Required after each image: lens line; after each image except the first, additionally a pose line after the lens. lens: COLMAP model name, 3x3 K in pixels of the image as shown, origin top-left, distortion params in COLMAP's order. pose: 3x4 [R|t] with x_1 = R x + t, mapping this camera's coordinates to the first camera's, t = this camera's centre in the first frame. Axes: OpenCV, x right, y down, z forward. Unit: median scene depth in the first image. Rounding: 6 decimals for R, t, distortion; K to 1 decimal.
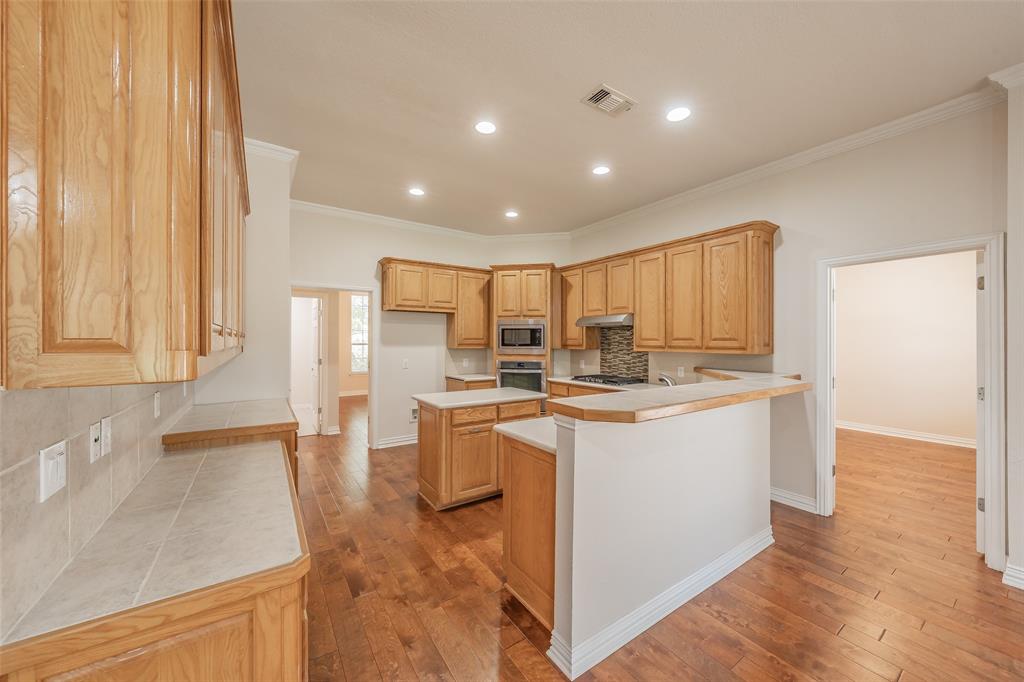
lens RADIAL K [[376.1, 0, 515.9], [0, 376.1, 338.2], [0, 0, 1]] dist [0.001029, 0.000340]
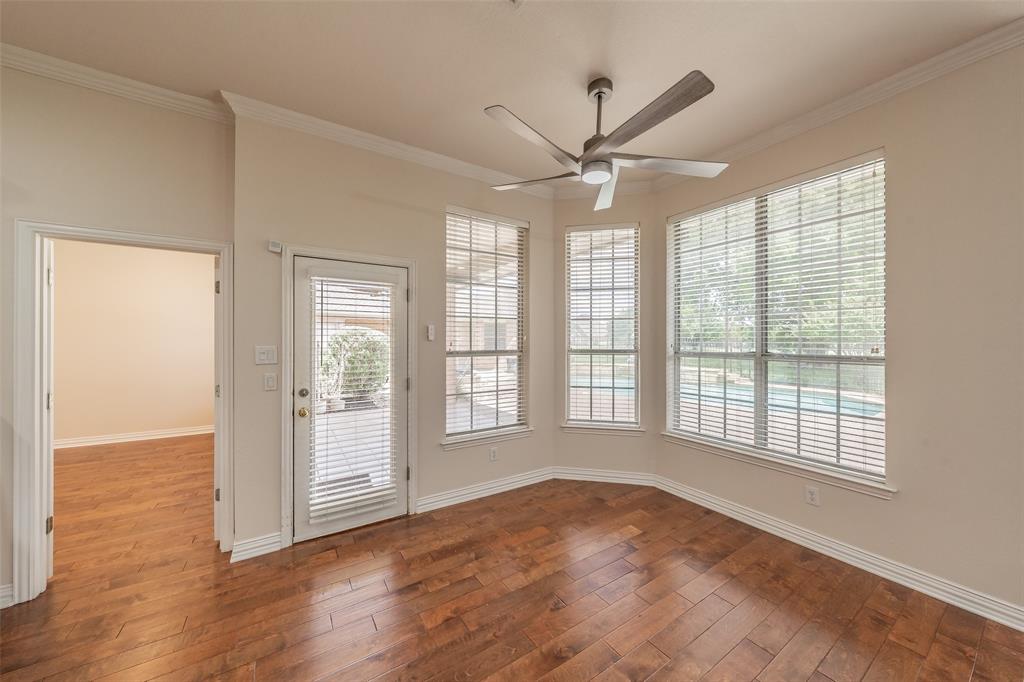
lens RADIAL K [[358.9, 0, 514.7], [0, 358.9, 342.4], [0, 0, 1]] dist [-0.002392, -0.000564]
pose [[0.036488, -0.007476, 0.999306, 0.249143], [-0.004252, 0.999962, 0.007636, -0.000792], [-0.999325, -0.004527, 0.036455, 0.122777]]
